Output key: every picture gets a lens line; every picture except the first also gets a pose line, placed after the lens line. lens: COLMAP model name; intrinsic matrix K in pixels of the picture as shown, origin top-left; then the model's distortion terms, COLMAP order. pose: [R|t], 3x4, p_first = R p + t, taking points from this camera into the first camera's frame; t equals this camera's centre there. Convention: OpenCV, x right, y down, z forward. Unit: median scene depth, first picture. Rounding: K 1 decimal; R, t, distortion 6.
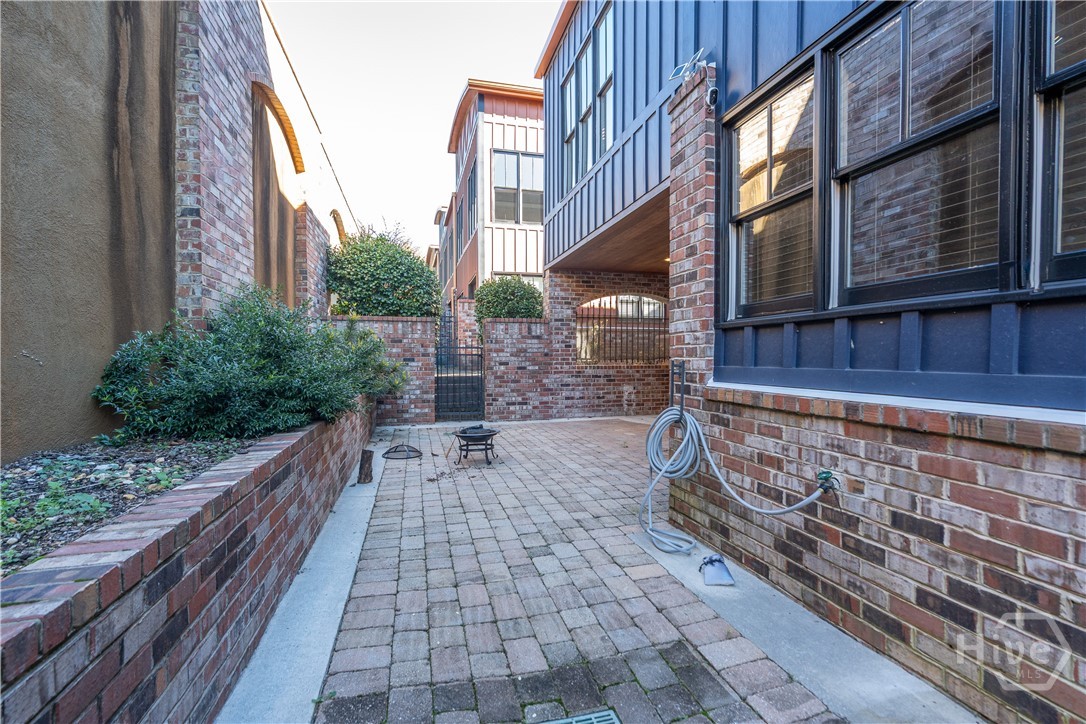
lens RADIAL K [[494.1, 0, 536.1], [0, 494.1, 368.1], [0, 0, 1]] dist [-0.006667, 0.006677]
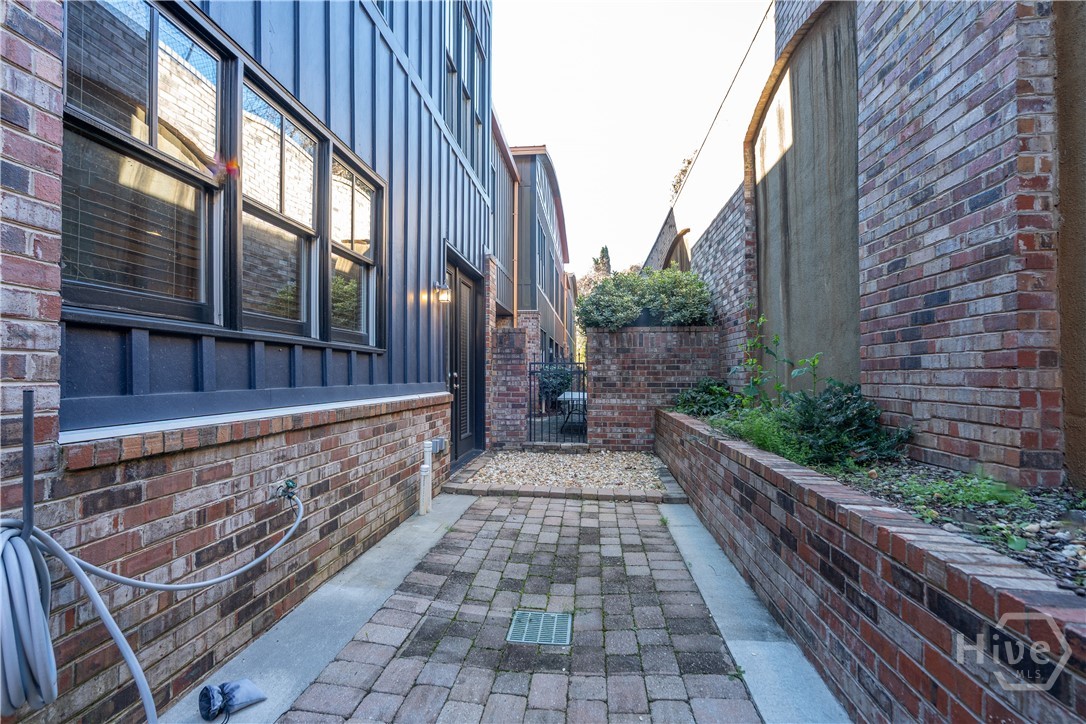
lens RADIAL K [[494.1, 0, 536.1], [0, 494.1, 368.1], [0, 0, 1]] dist [-0.006667, 0.006677]
pose [[-0.937293, 0.004133, 0.348517, -0.303743], [0.007277, 0.999944, 0.007712, -0.045752], [-0.348466, 0.009764, -0.937271, 1.717355]]
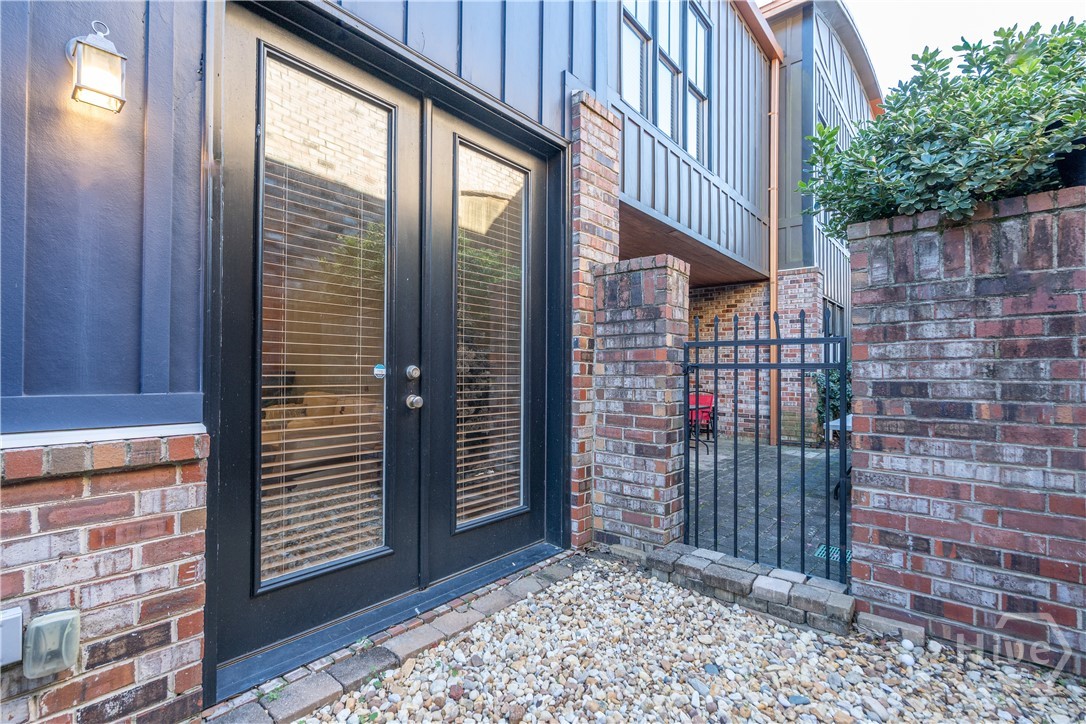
lens RADIAL K [[494.1, 0, 536.1], [0, 494.1, 368.1], [0, 0, 1]] dist [-0.006667, 0.006677]
pose [[-0.577267, 0.004955, 0.816541, -0.175722], [0.009696, 0.999953, 0.000787, -0.027569], [-0.816498, 0.008371, -0.577288, 0.990662]]
